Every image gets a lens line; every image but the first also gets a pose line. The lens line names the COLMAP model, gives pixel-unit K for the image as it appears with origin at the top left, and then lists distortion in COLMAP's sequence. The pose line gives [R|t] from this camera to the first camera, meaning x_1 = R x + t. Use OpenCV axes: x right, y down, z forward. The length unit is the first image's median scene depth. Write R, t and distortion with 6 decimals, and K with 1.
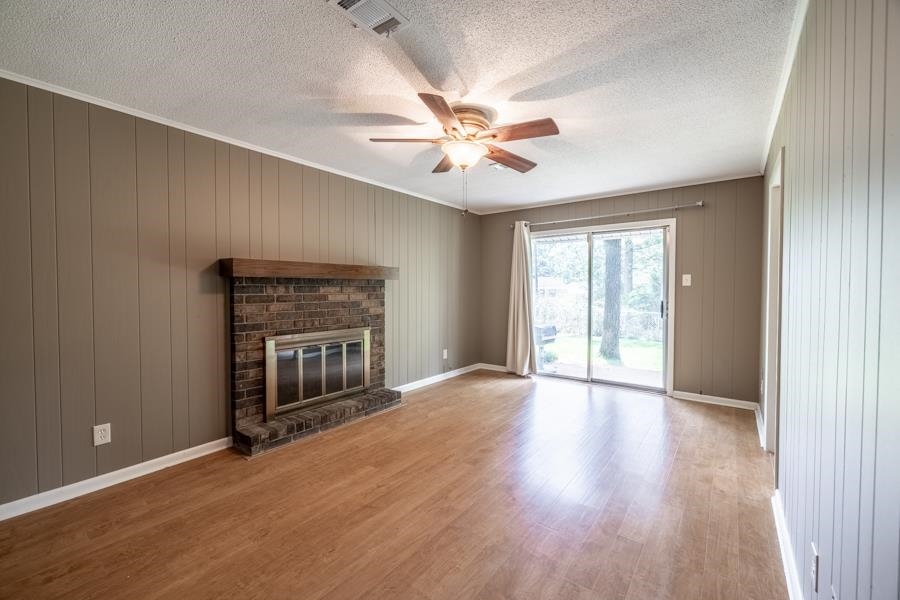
lens RADIAL K [[376.0, 0, 456.5], [0, 376.0, 299.2], [0, 0, 1]] dist [-0.002854, -0.001204]
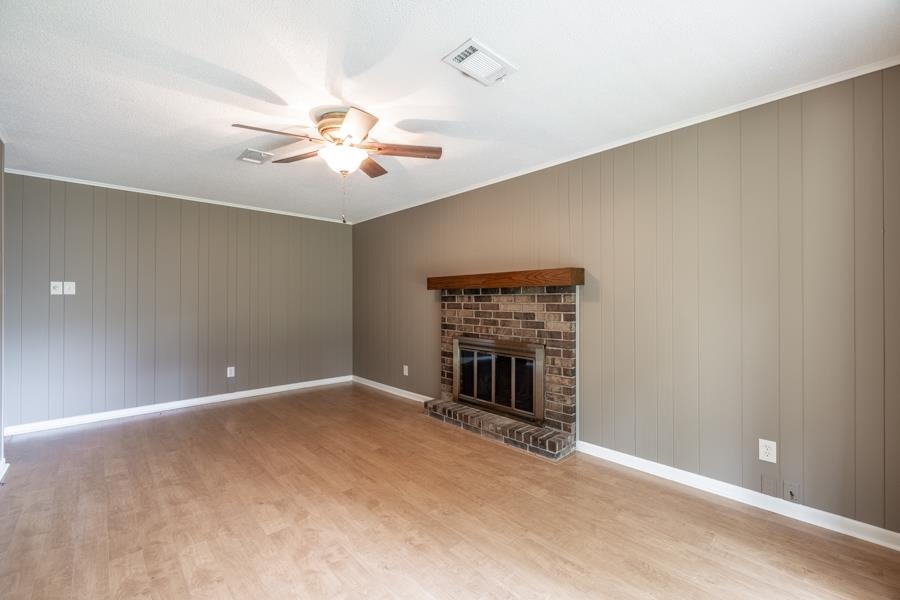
lens RADIAL K [[376.0, 0, 444.0], [0, 376.0, 298.2], [0, 0, 1]] dist [-0.002854, -0.001204]
pose [[-0.192382, -0.003298, -0.981315, 0.684208], [-0.025318, 0.999678, 0.001604, -0.026173], [0.980994, 0.025154, -0.192403, 1.075351]]
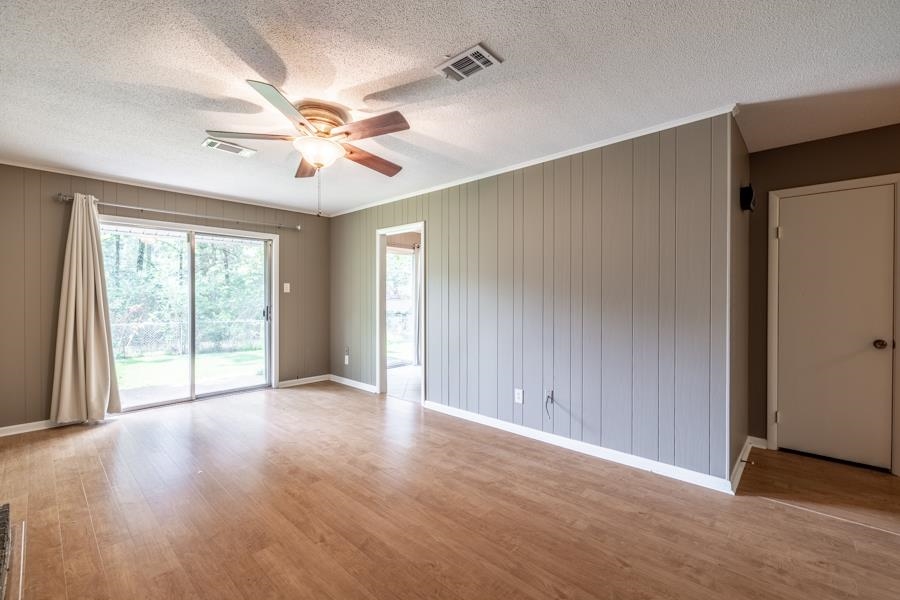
lens RADIAL K [[376.0, 0, 448.6], [0, 376.0, 300.5], [0, 0, 1]] dist [-0.002854, -0.001204]
pose [[0.105077, -0.012998, 0.994379, -0.661367], [0.025706, 0.999616, 0.010351, -0.011410], [-0.994132, 0.024474, 0.105371, 0.432902]]
